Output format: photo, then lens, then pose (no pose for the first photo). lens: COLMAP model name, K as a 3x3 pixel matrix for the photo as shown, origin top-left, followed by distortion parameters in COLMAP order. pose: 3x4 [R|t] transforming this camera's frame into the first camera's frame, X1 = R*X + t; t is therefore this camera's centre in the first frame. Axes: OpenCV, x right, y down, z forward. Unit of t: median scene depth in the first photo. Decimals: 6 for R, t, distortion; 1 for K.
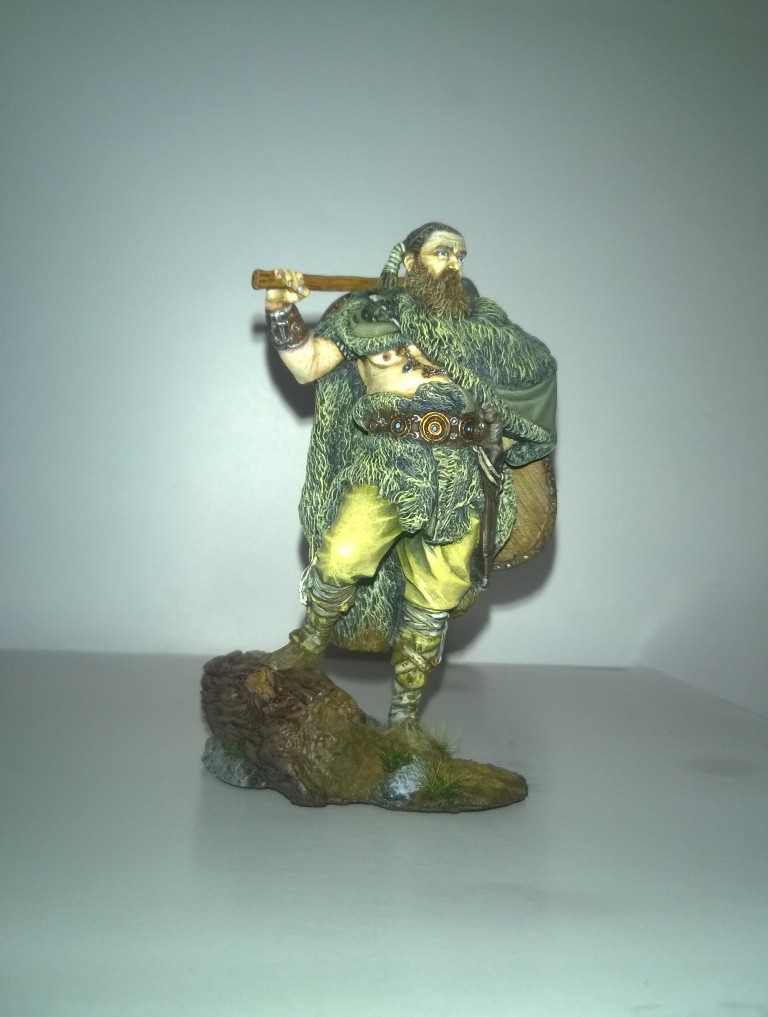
lens RADIAL K [[1085.7, 0, 383.5], [0, 1085.7, 535.2], [0, 0, 1]] dist [0.007266, 0.000000]
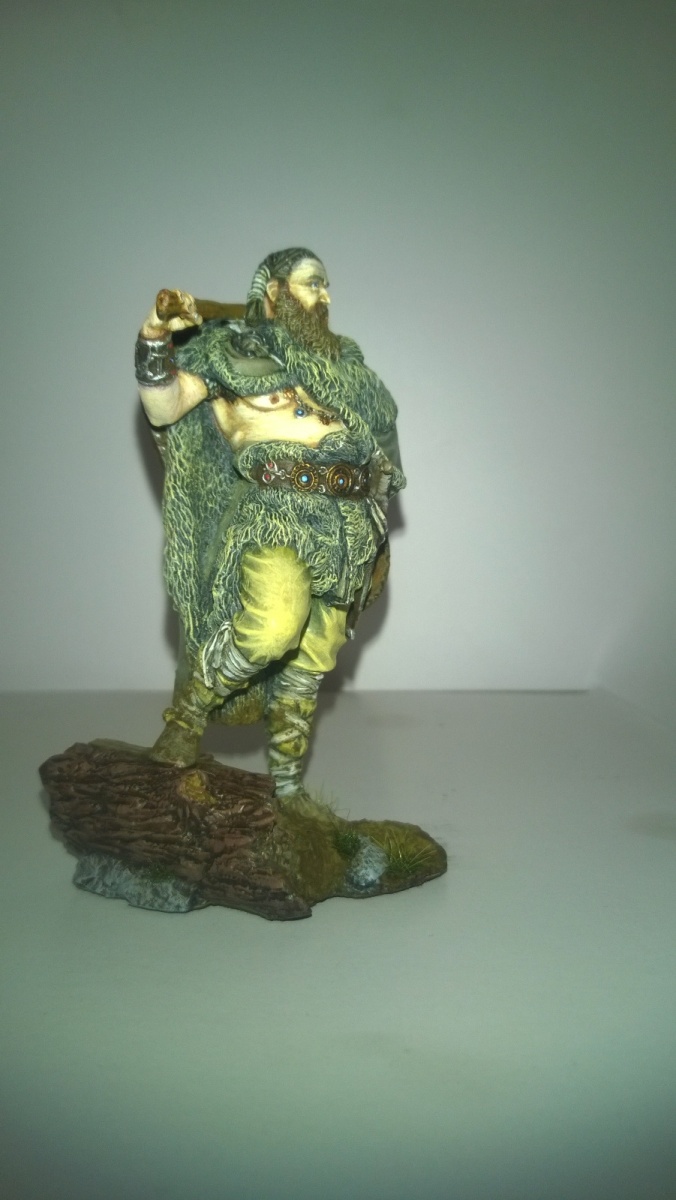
lens RADIAL K [[959.9, 0, 339.3], [0, 959.9, 599.6], [0, 0, 1]] dist [-0.002116, 0.002736]
pose [[0.840131, -0.087254, 0.535319, -0.384628], [0.039323, 0.994177, 0.100332, -0.077378], [-0.540957, -0.063242, 0.838670, 0.300104]]
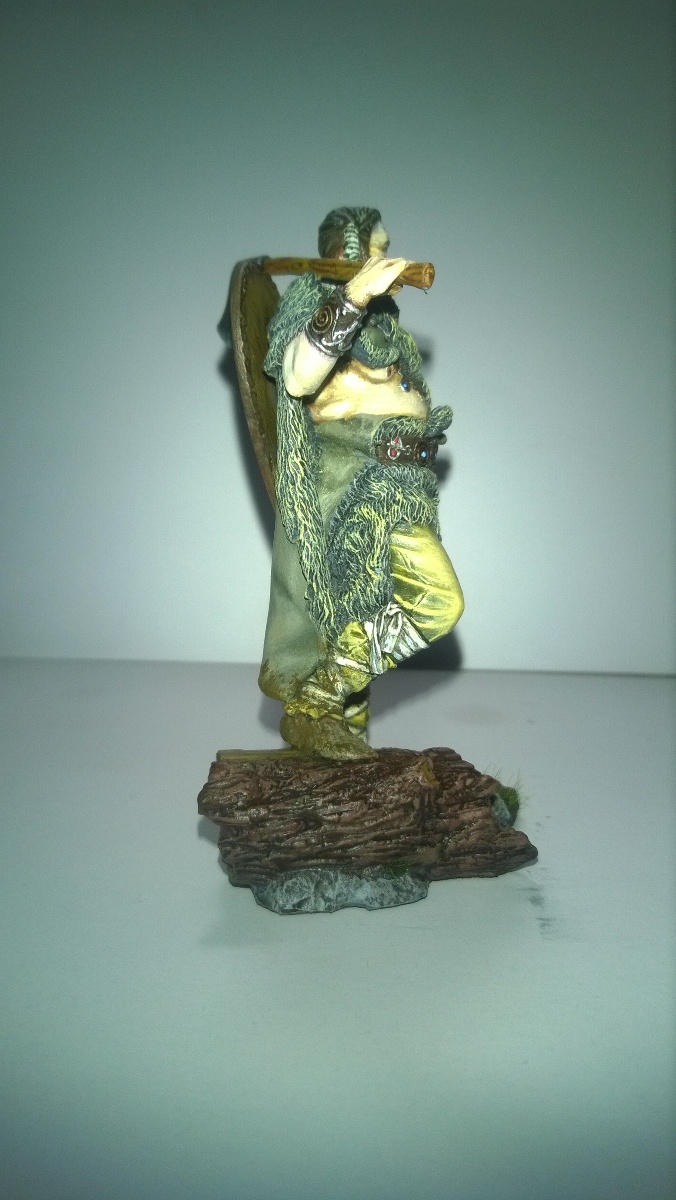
lens RADIAL K [[959.9, 0, 339.1], [0, 959.9, 594.9], [0, 0, 1]] dist [-0.002116, 0.002736]
pose [[0.261330, -0.205510, 0.943118, -0.762275], [0.012063, 0.977691, 0.209701, -0.150201], [-0.965174, -0.043425, 0.257979, 0.828411]]
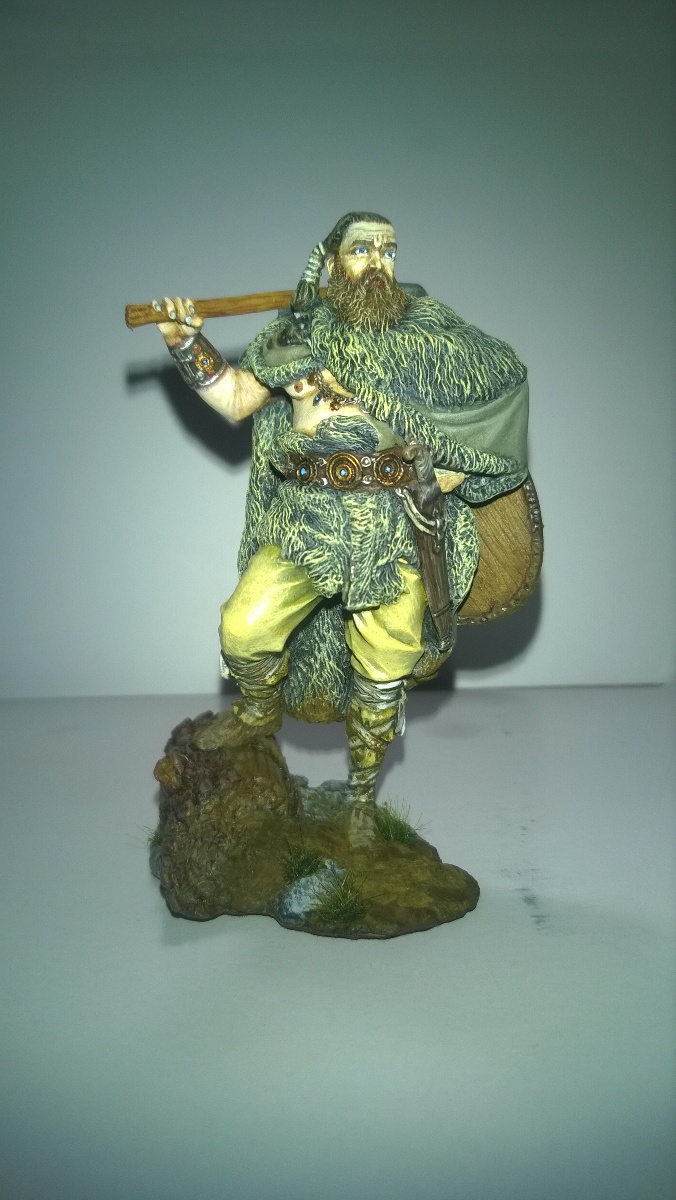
lens RADIAL K [[959.9, 0, 335.6], [0, 959.9, 599.3], [0, 0, 1]] dist [-0.002116, 0.002736]
pose [[0.940815, -0.021916, -0.338212, 0.276386], [0.058633, 0.993385, 0.098732, -0.072145], [0.333811, -0.112719, 0.935876, 0.293085]]
